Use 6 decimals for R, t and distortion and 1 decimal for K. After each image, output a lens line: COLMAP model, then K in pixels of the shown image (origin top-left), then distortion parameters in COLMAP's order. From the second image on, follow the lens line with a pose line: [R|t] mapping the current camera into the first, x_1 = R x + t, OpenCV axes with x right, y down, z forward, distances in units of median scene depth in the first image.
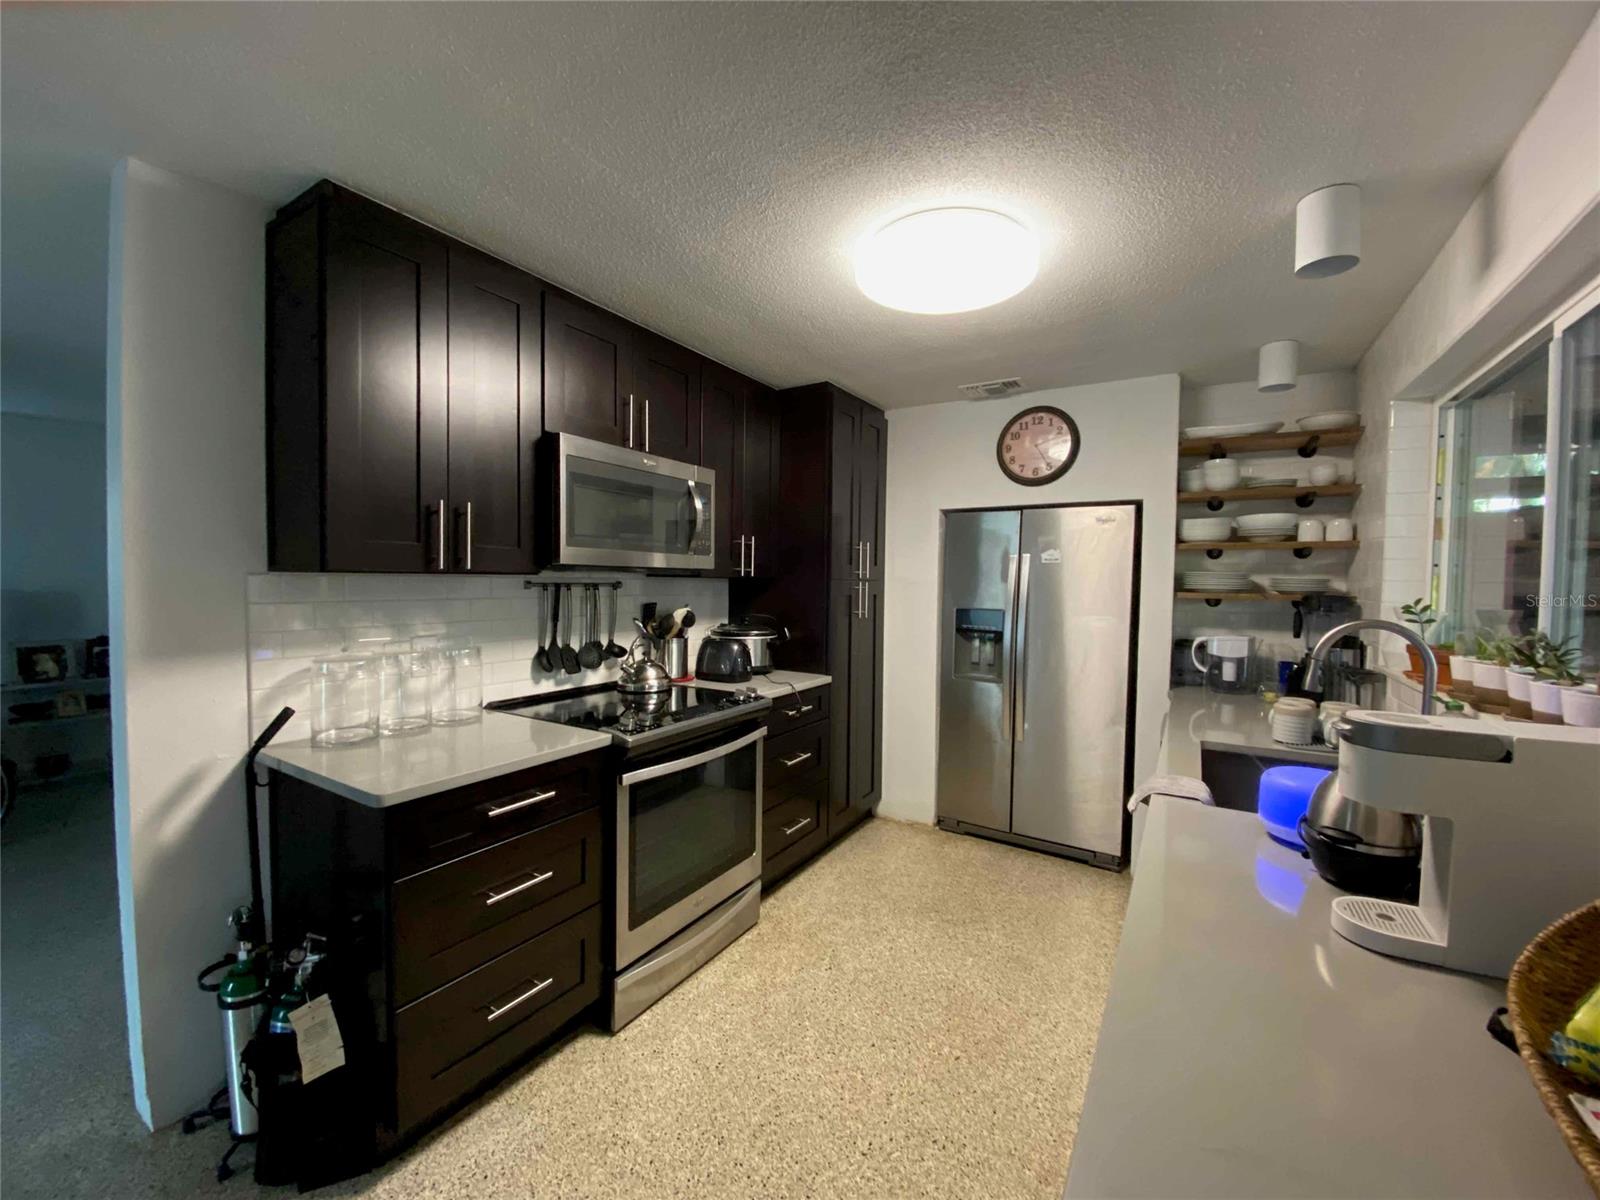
lens RADIAL K [[643.8, 0, 798.1], [0, 643.8, 601.2], [0, 0, 1]] dist [0.019176, -0.019567]
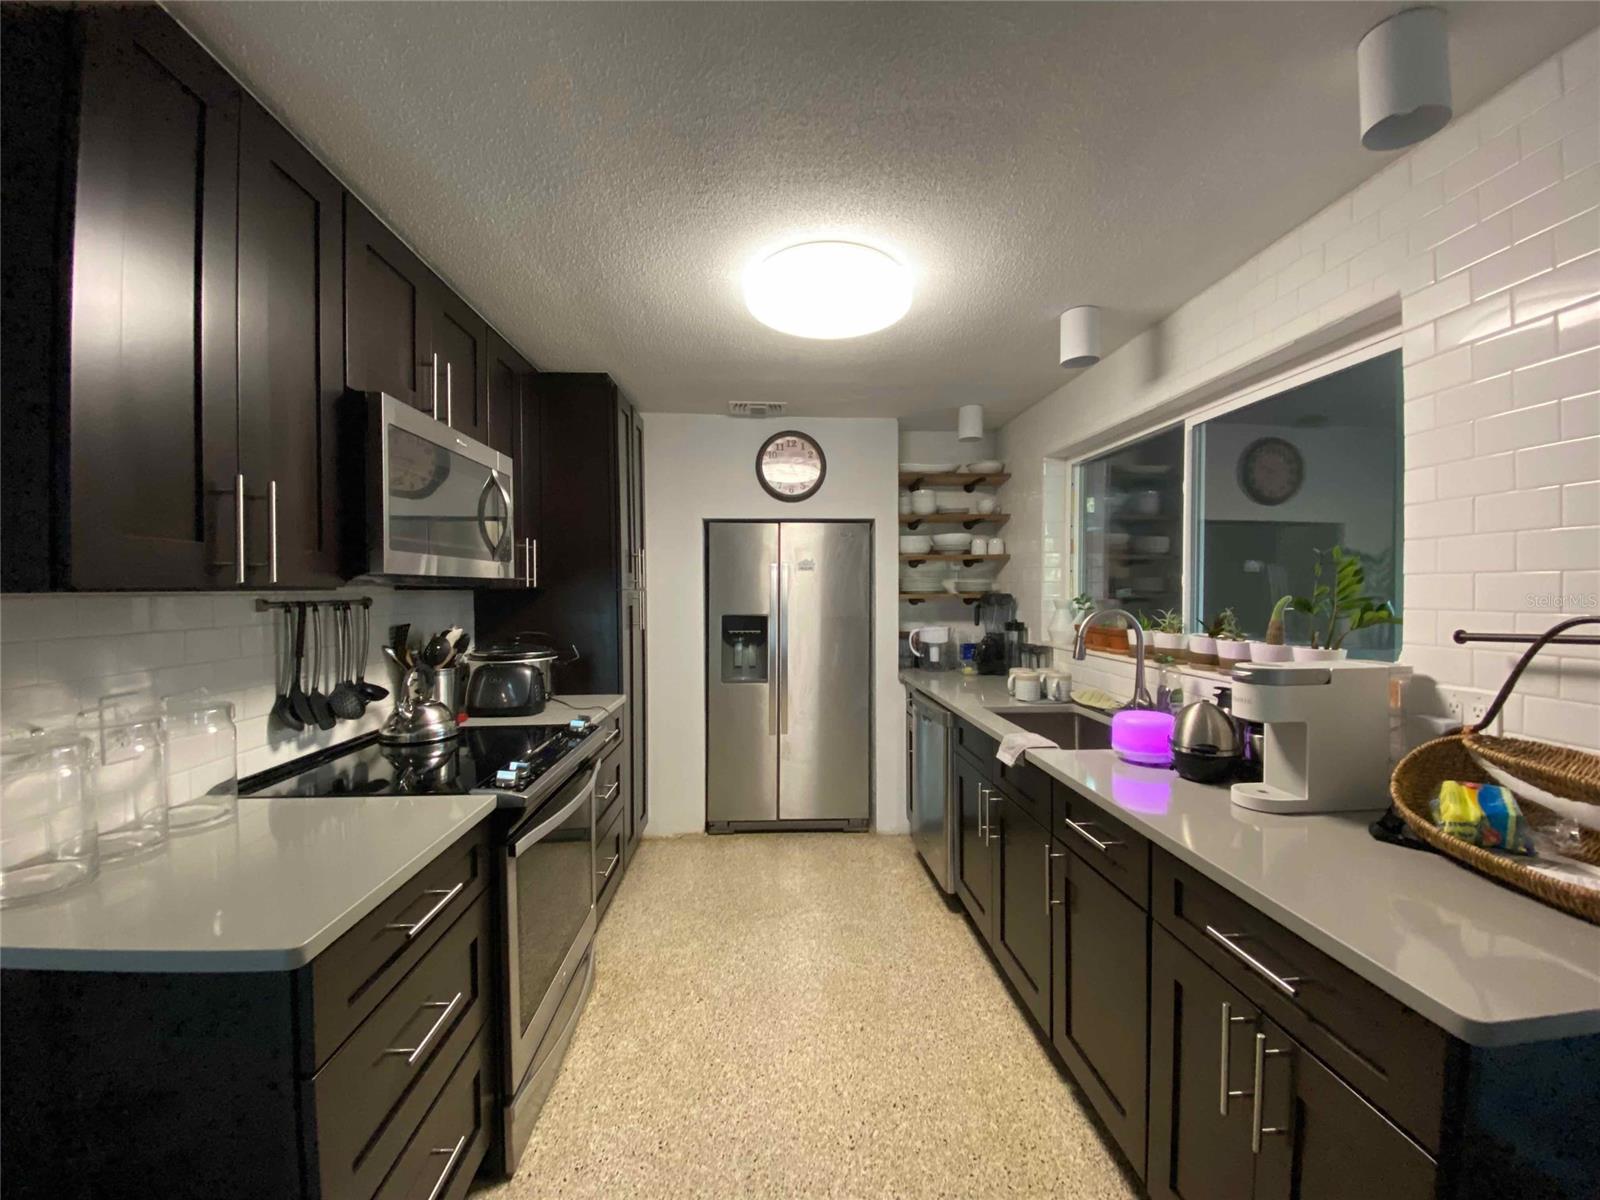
lens RADIAL K [[643.8, 0, 798.1], [0, 643.8, 601.2], [0, 0, 1]] dist [0.019176, -0.019567]
pose [[0.822051, -0.030361, 0.568605, -0.379445], [0.038108, 0.999272, -0.001738, -0.008493], [-0.568138, 0.023097, 0.822609, 0.134983]]
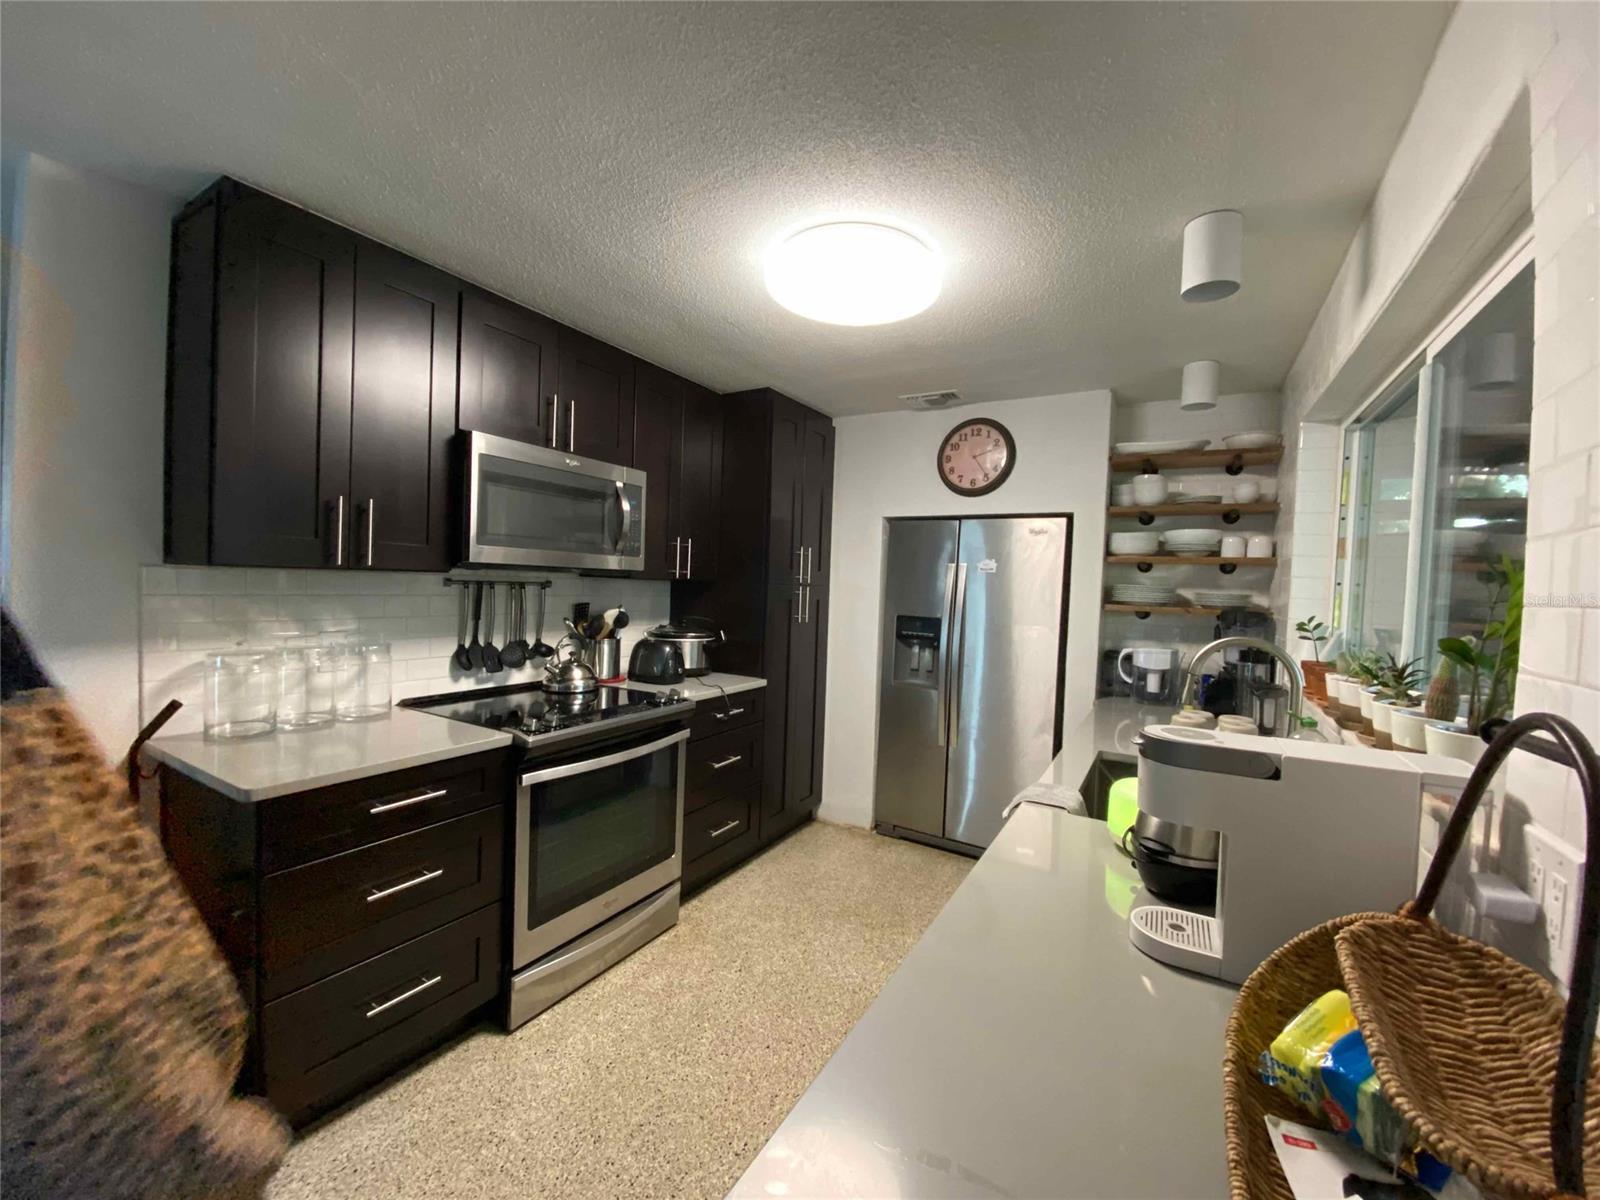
lens RADIAL K [[643.8, 0, 798.1], [0, 643.8, 601.2], [0, 0, 1]] dist [0.019176, -0.019567]
pose [[0.999569, 0.022782, 0.018504, 0.115020], [-0.022713, 0.999734, -0.003943, -0.004994], [-0.018589, 0.003521, 0.999821, -0.010335]]
